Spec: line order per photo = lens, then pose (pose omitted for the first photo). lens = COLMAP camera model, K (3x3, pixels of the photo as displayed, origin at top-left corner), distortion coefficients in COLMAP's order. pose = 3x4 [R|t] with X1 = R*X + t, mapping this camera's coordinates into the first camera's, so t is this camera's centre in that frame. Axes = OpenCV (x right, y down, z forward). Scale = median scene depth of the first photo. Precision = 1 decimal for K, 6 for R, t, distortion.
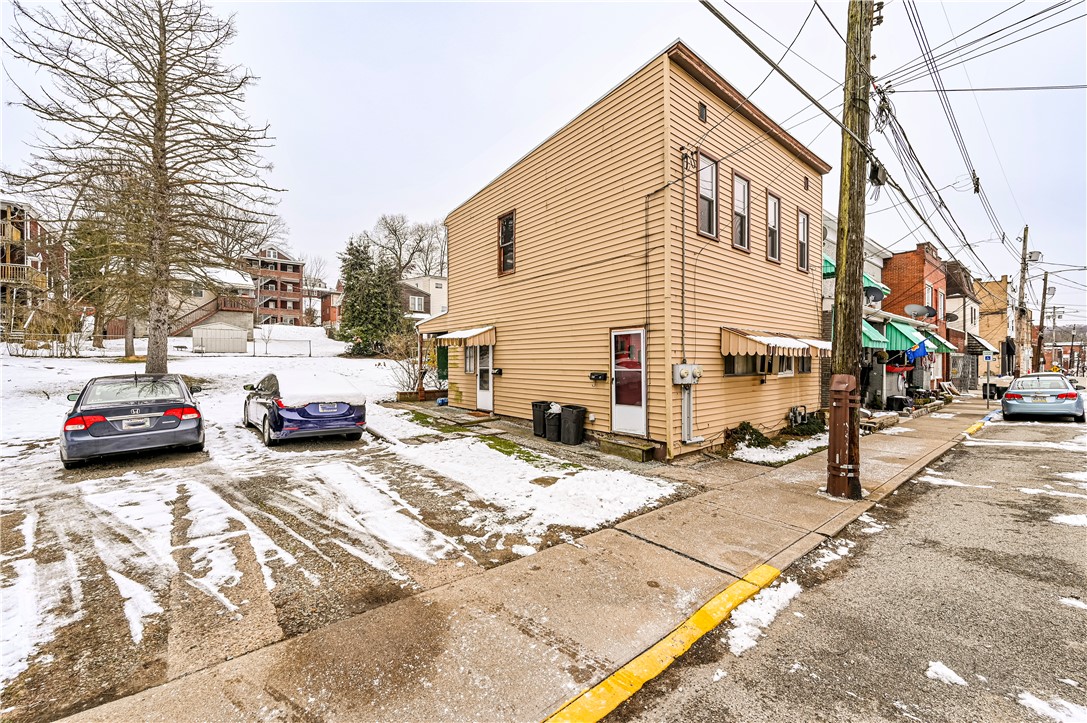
lens RADIAL K [[426.8, 0, 546.9], [0, 426.8, 361.5], [0, 0, 1]] dist [-0.000857, 0.000014]
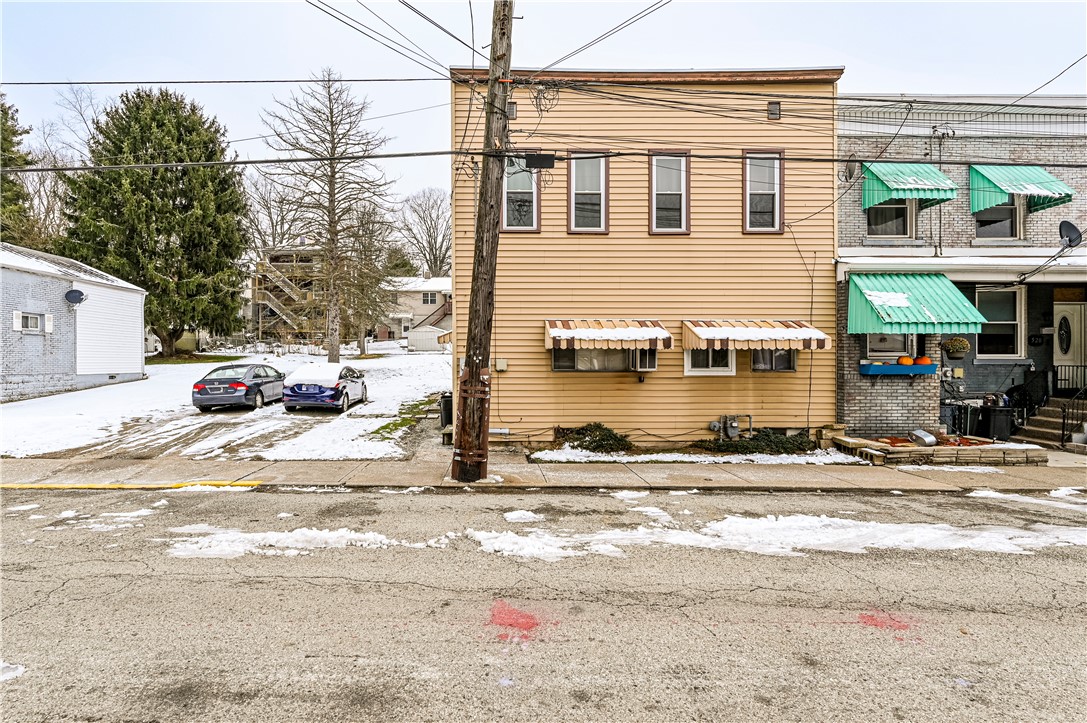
lens RADIAL K [[518.3, 0, 500.0], [0, 518.3, 359.4], [0, 0, 1]] dist [-0.000455, -0.000015]
pose [[0.772750, 0.000570, -0.634710, 1.060039], [-0.000885, 1.000000, -0.000180, 0.008517], [0.634710, 0.000701, 0.772750, 0.028730]]
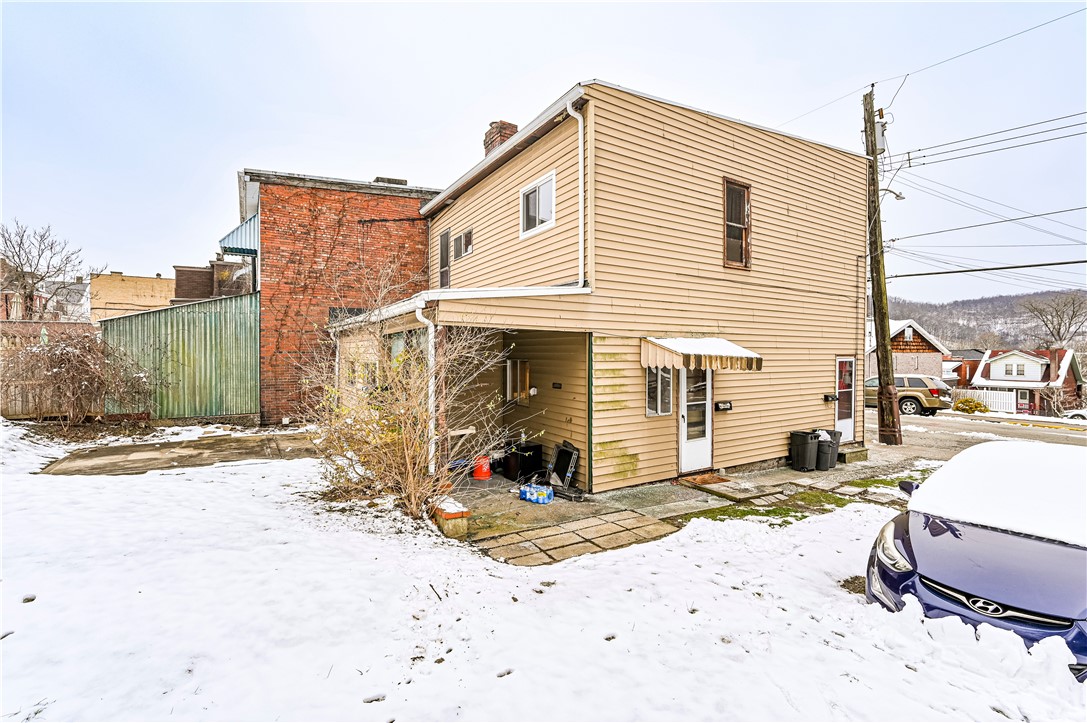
lens RADIAL K [[475.2, 0, 546.9], [0, 475.2, 357.2], [0, 0, 1]] dist [-0.000724, 0.000169]
pose [[0.135194, -0.007053, 0.990794, -1.194210], [-0.002928, 0.999967, 0.007517, -0.077429], [-0.990815, -0.003917, 0.135169, 1.559696]]
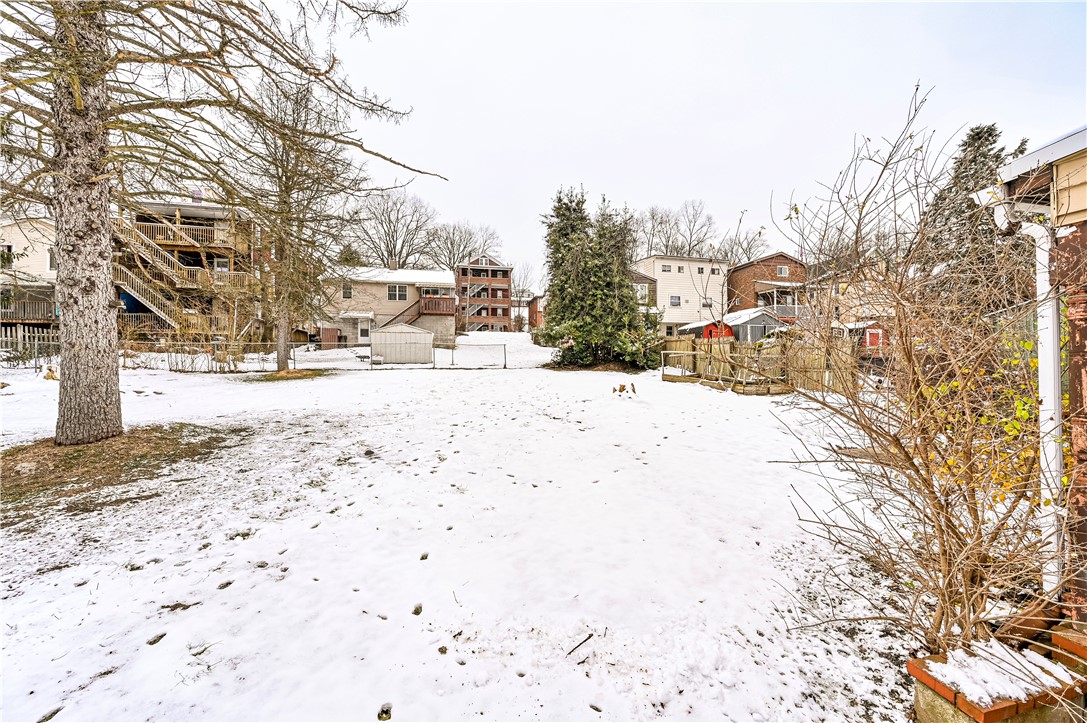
lens RADIAL K [[426.8, 0, 546.9], [0, 426.8, 361.5], [0, 0, 1]] dist [-0.000857, 0.000014]
pose [[0.899670, -0.010802, -0.436437, -0.697385], [0.004518, 0.999871, -0.015435, -0.039097], [0.436547, 0.011914, 0.899603, 1.463225]]
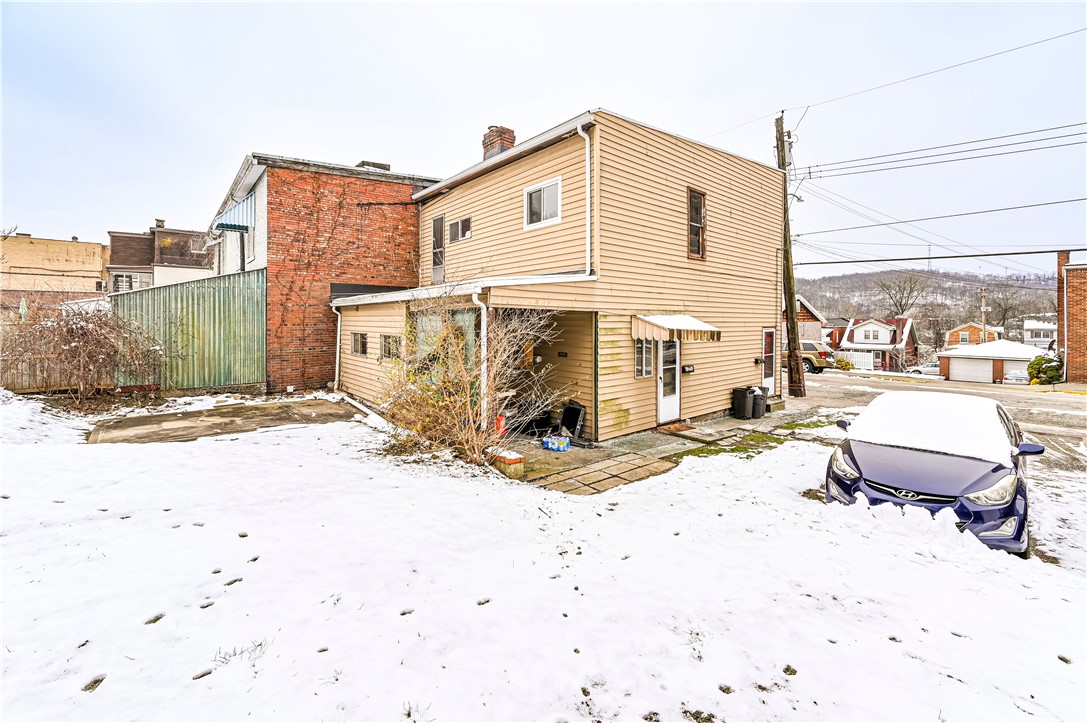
lens RADIAL K [[444.4, 0, 546.8], [0, 444.4, 321.4], [0, 0, 1]] dist [-0.000971, -0.000121]
pose [[-0.017697, -0.001634, 0.999842, -1.319167], [-0.003475, 0.999993, 0.001572, -0.094249], [-0.999837, -0.003447, -0.017703, 1.719793]]
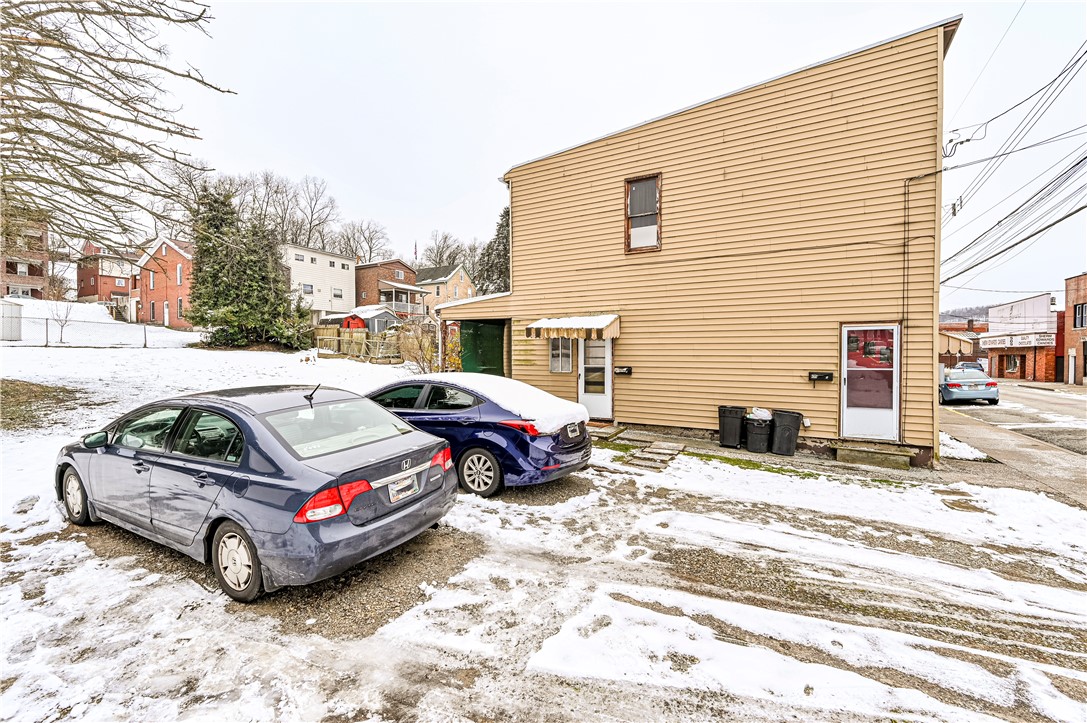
lens RADIAL K [[451.8, 0, 546.7], [0, 451.8, 362.8], [0, 0, 1]] dist [-0.001774, -0.000197]
pose [[0.933265, -0.004698, 0.359158, -0.746986], [-0.002736, 0.999792, 0.020189, -0.010835], [-0.359179, -0.019824, 0.933058, 0.329551]]
